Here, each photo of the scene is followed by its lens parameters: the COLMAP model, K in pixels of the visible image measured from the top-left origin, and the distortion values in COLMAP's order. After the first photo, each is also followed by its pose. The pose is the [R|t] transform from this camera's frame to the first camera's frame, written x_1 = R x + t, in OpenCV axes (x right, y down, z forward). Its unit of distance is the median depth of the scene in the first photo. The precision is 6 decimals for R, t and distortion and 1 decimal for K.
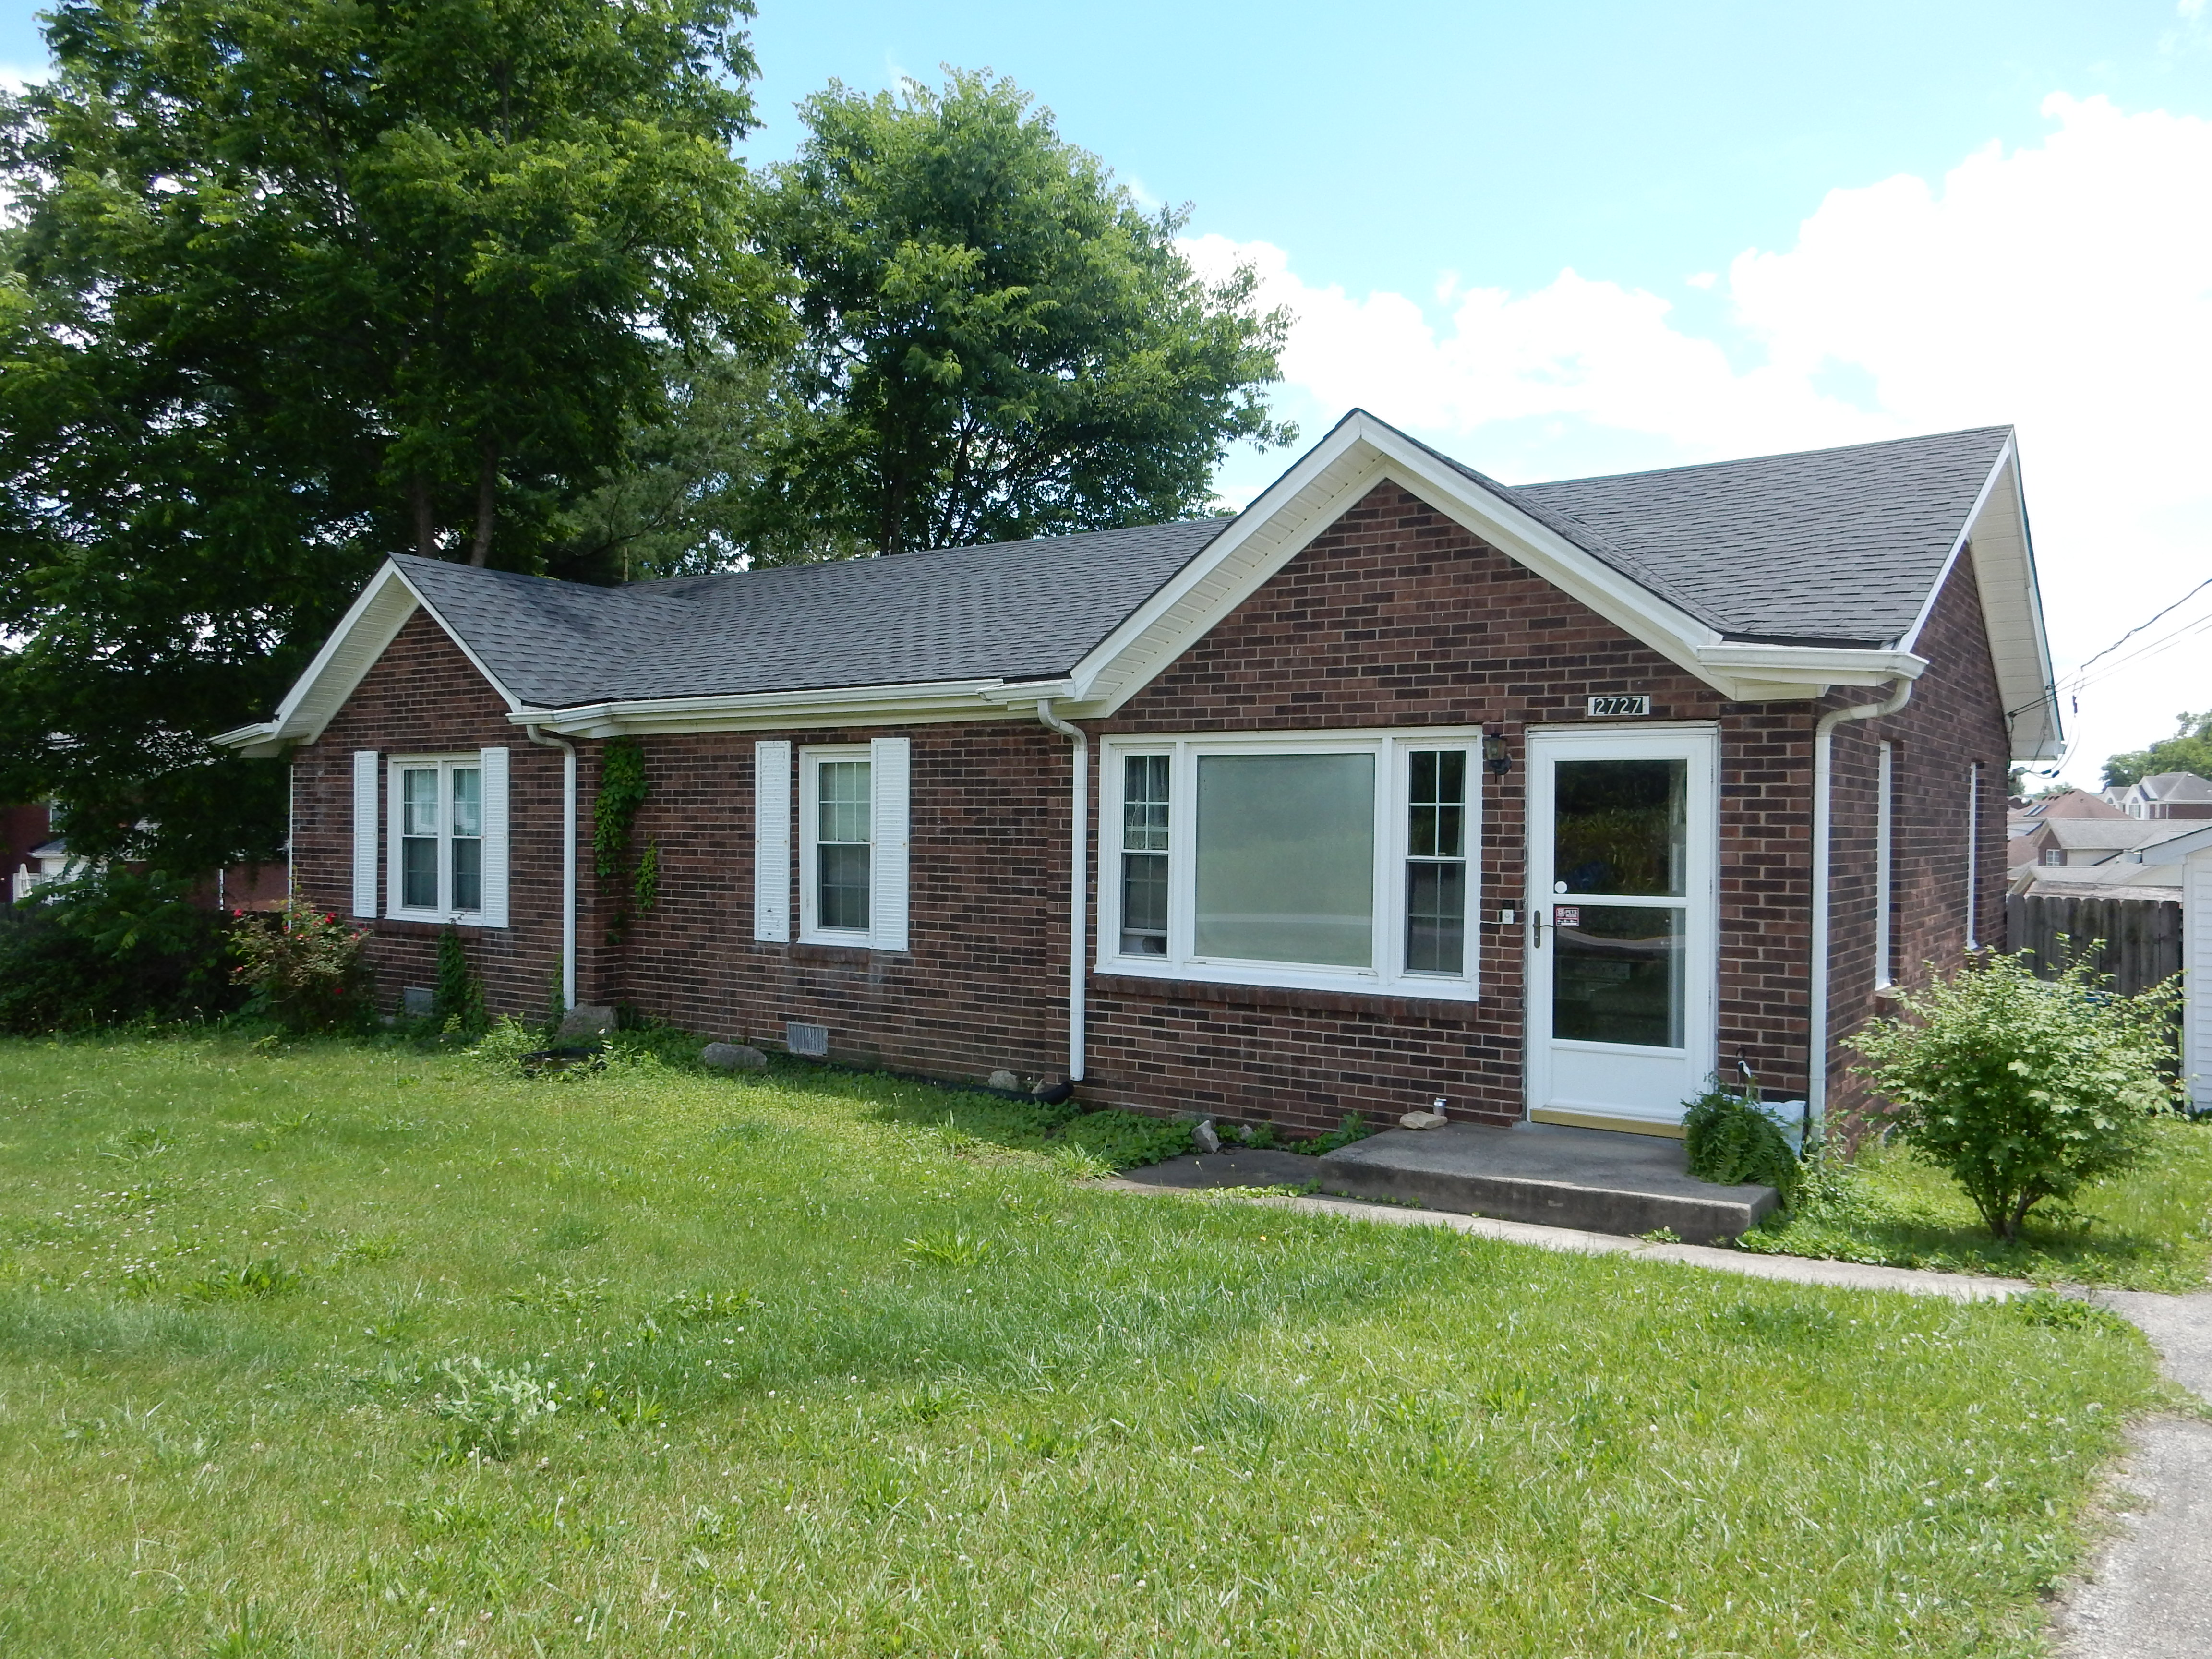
lens RADIAL K [[1630.8, 0, 1108.5], [0, 1630.8, 829.1], [0, 0, 1]] dist [-0.005855, 0.006651]
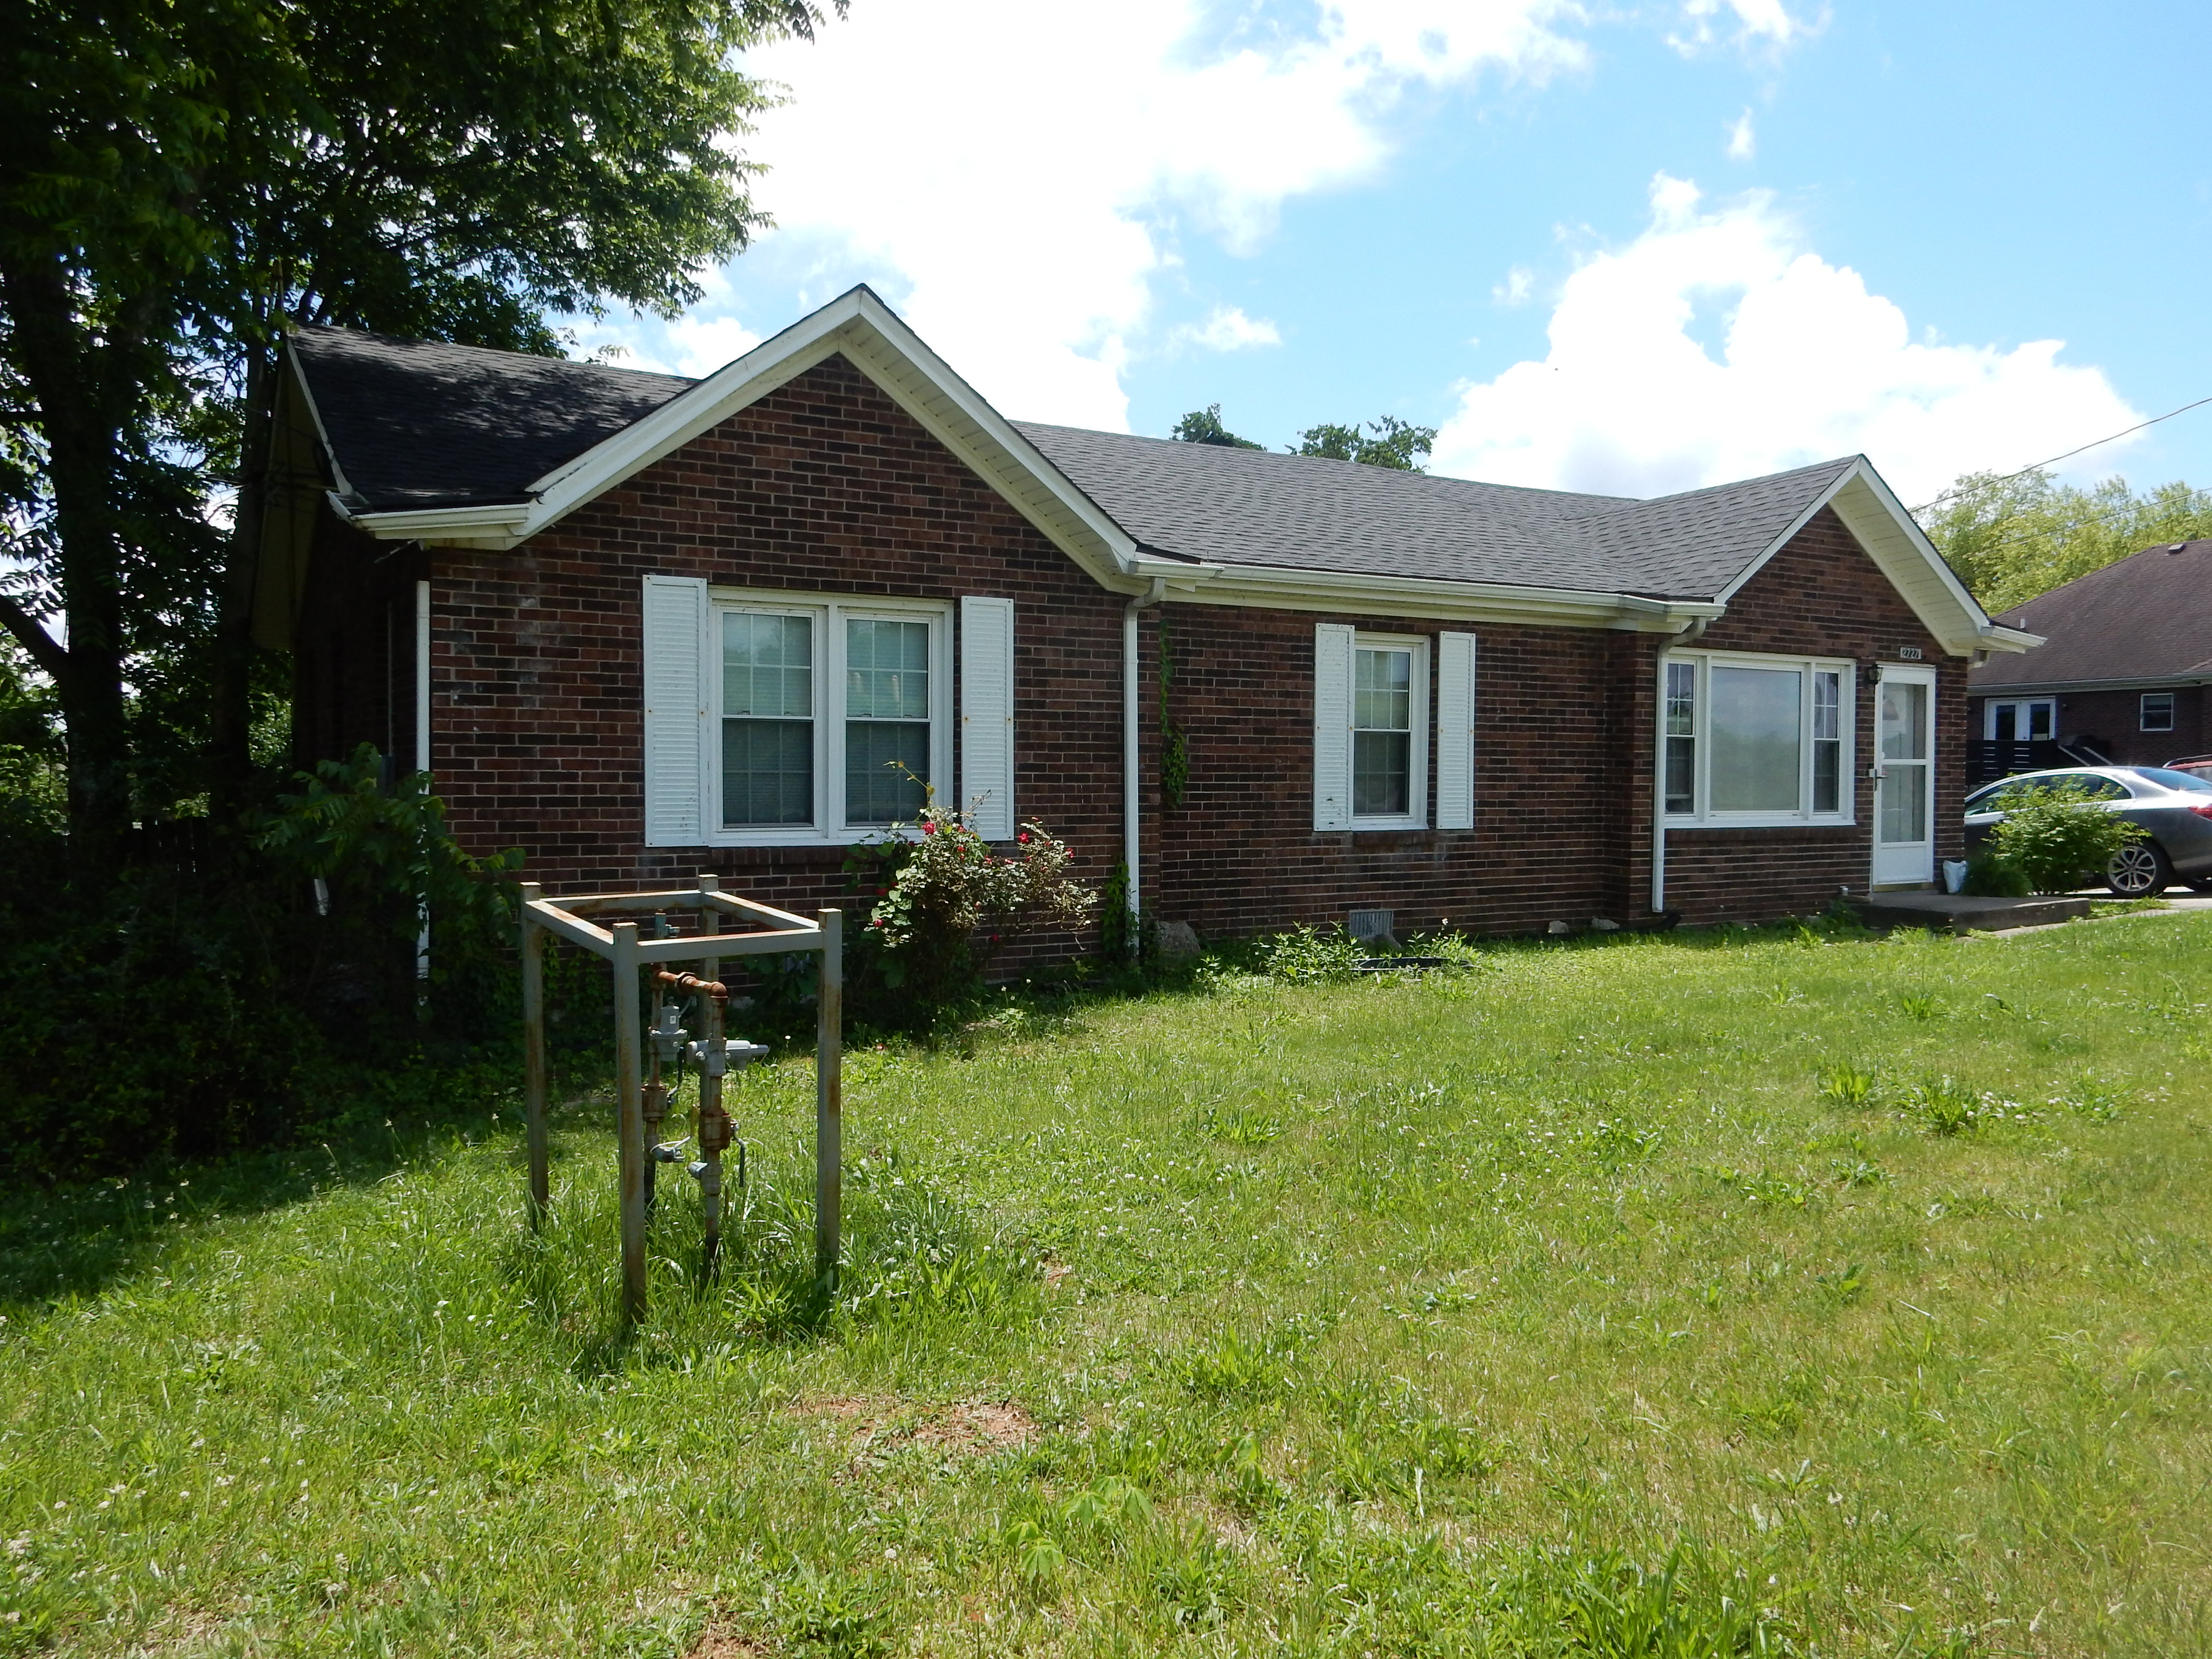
lens RADIAL K [[1630.8, 0, 1110.0], [0, 1630.8, 824.6], [0, 0, 1]] dist [-0.005855, 0.006651]
pose [[0.410655, -0.034510, 0.911138, -1.213606], [0.006167, 0.999366, 0.035073, 0.031951], [-0.911770, -0.008783, 0.410607, 0.763823]]
